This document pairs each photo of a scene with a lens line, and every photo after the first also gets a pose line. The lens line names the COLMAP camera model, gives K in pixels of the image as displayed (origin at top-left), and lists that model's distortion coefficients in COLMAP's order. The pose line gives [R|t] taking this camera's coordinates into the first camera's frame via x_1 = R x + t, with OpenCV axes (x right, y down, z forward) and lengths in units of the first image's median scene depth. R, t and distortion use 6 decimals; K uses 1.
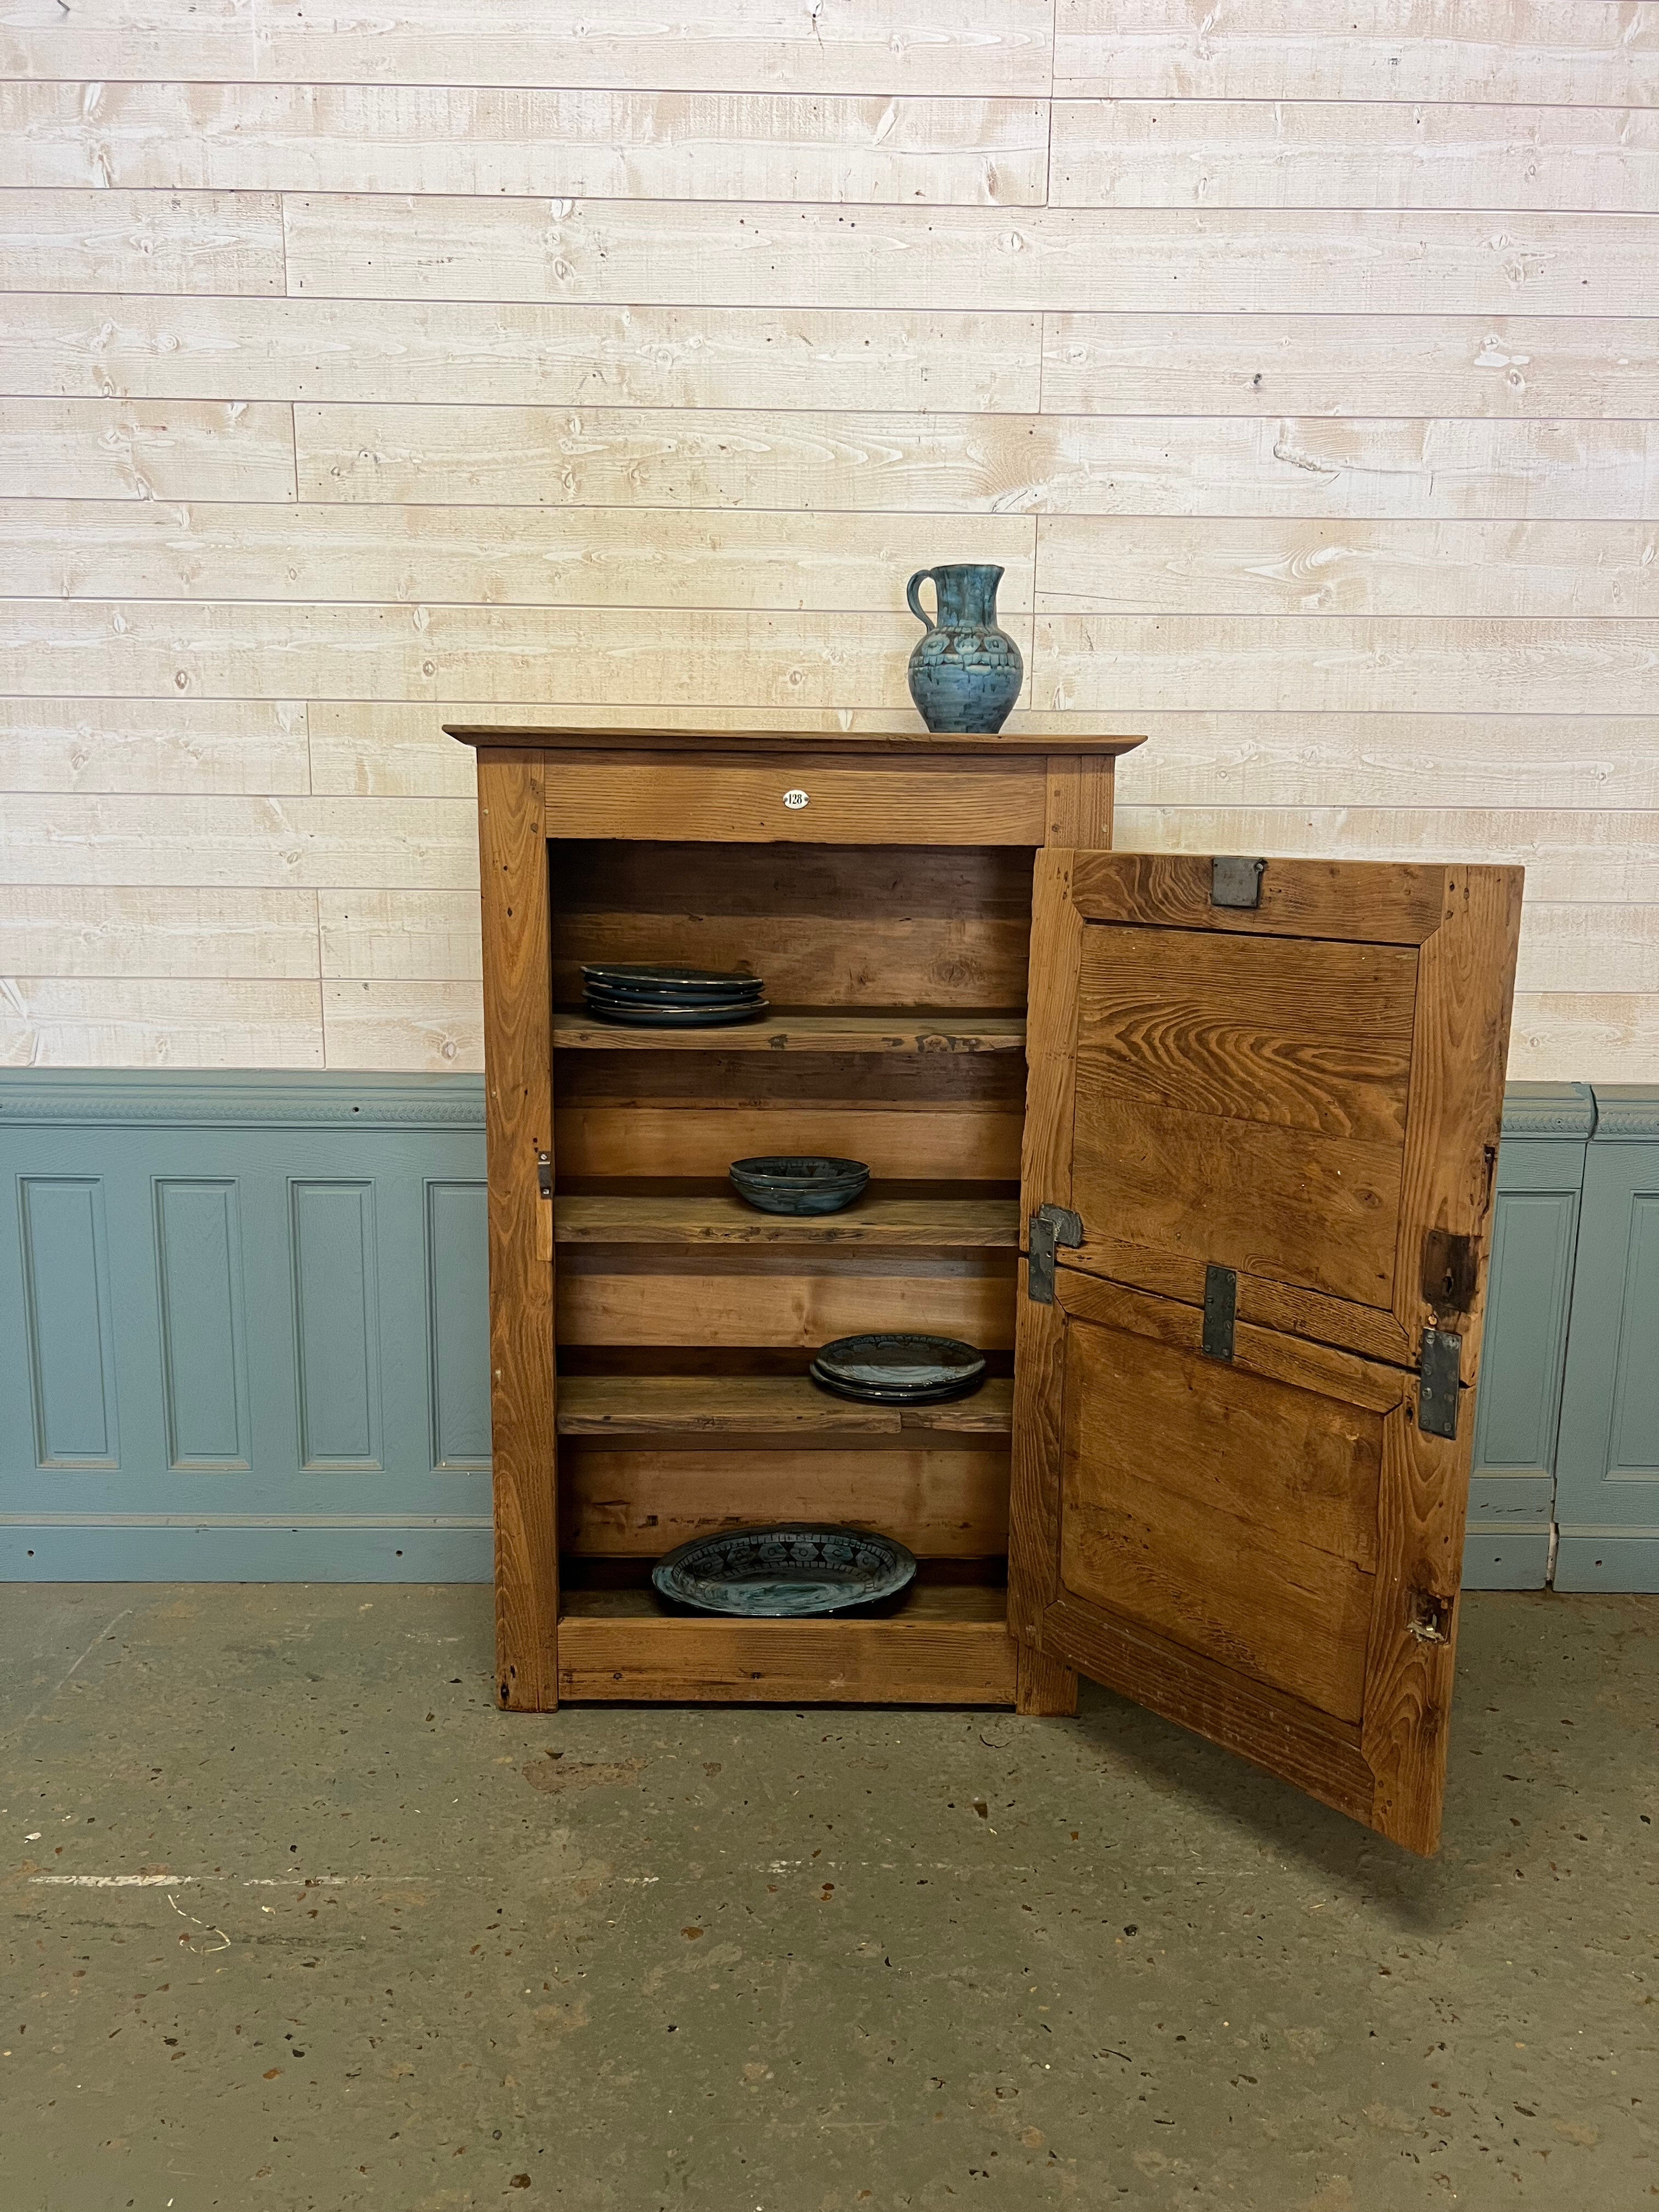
lens RADIAL K [[1696.0, 0, 808.5], [0, 1696.0, 1106.8], [0, 0, 1]] dist [0.022412, -0.040613]
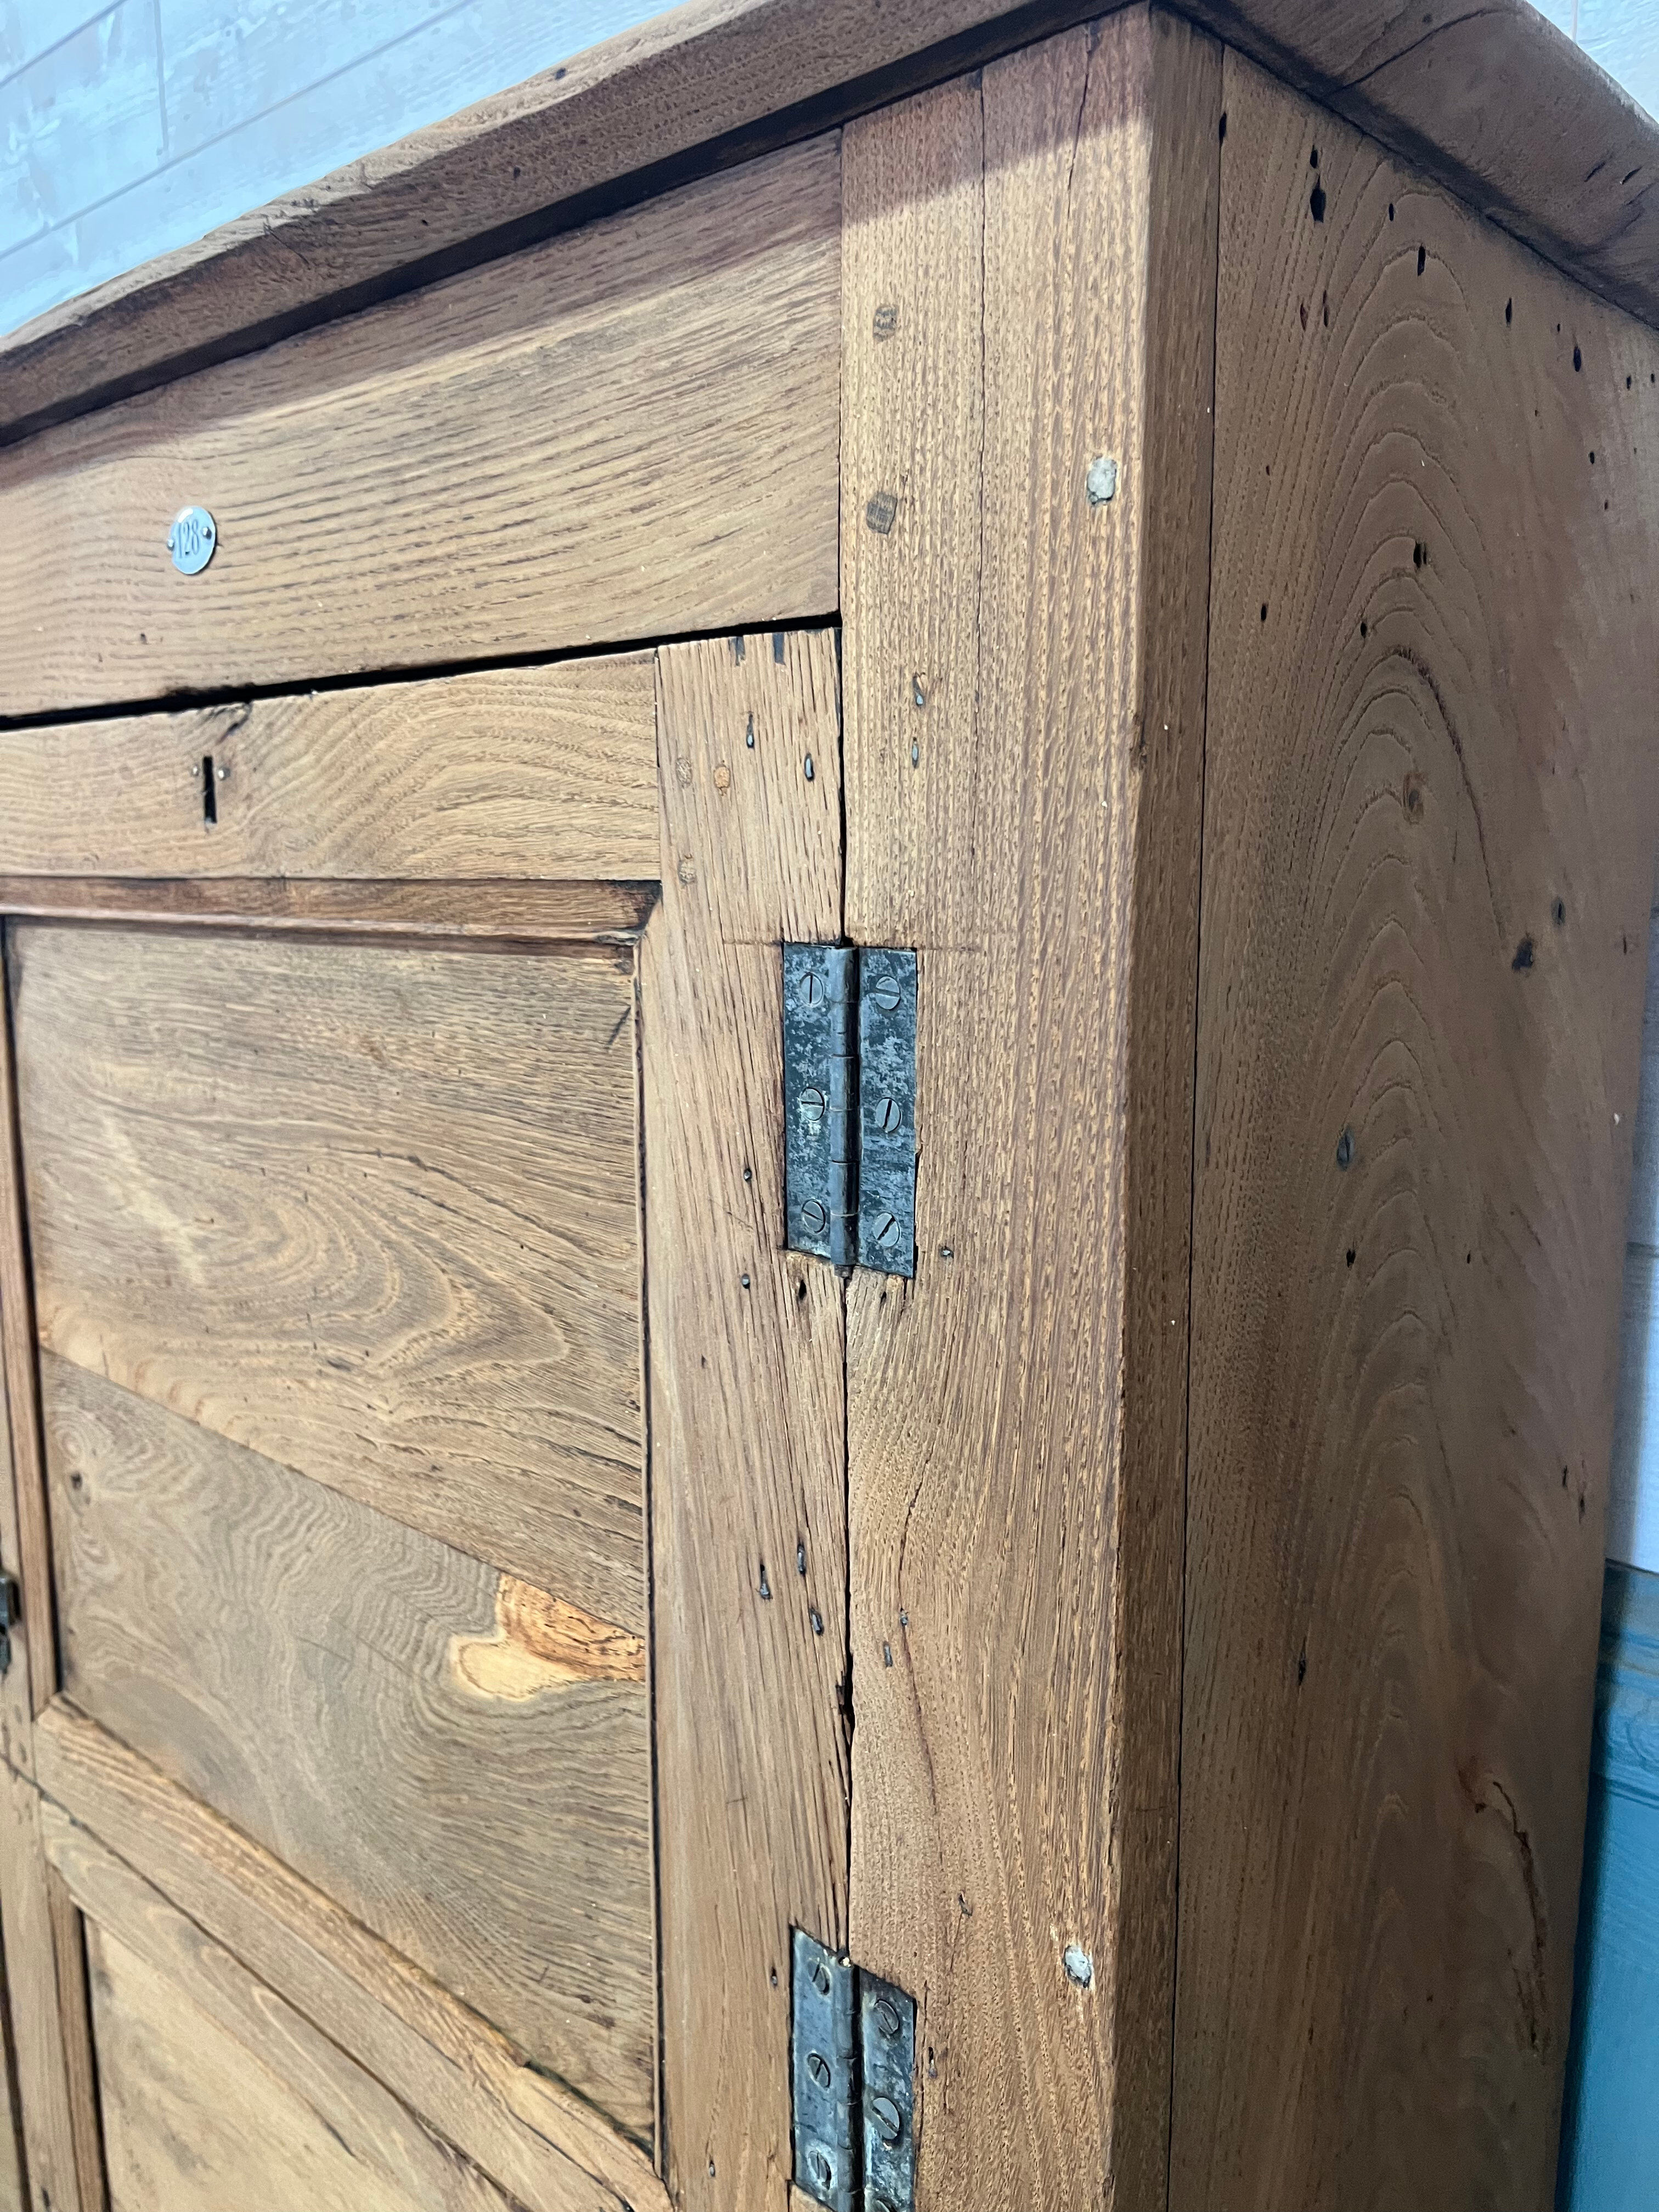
lens RADIAL K [[1682.9, 0, 818.7], [0, 1682.9, 1071.6], [0, 0, 1]] dist [0.000457, -0.013229]
pose [[0.730476, 0.080478, -0.678181, 0.241880], [-0.105066, 0.994453, 0.004842, -0.092482], [0.674809, 0.067717, 0.734879, 0.771104]]
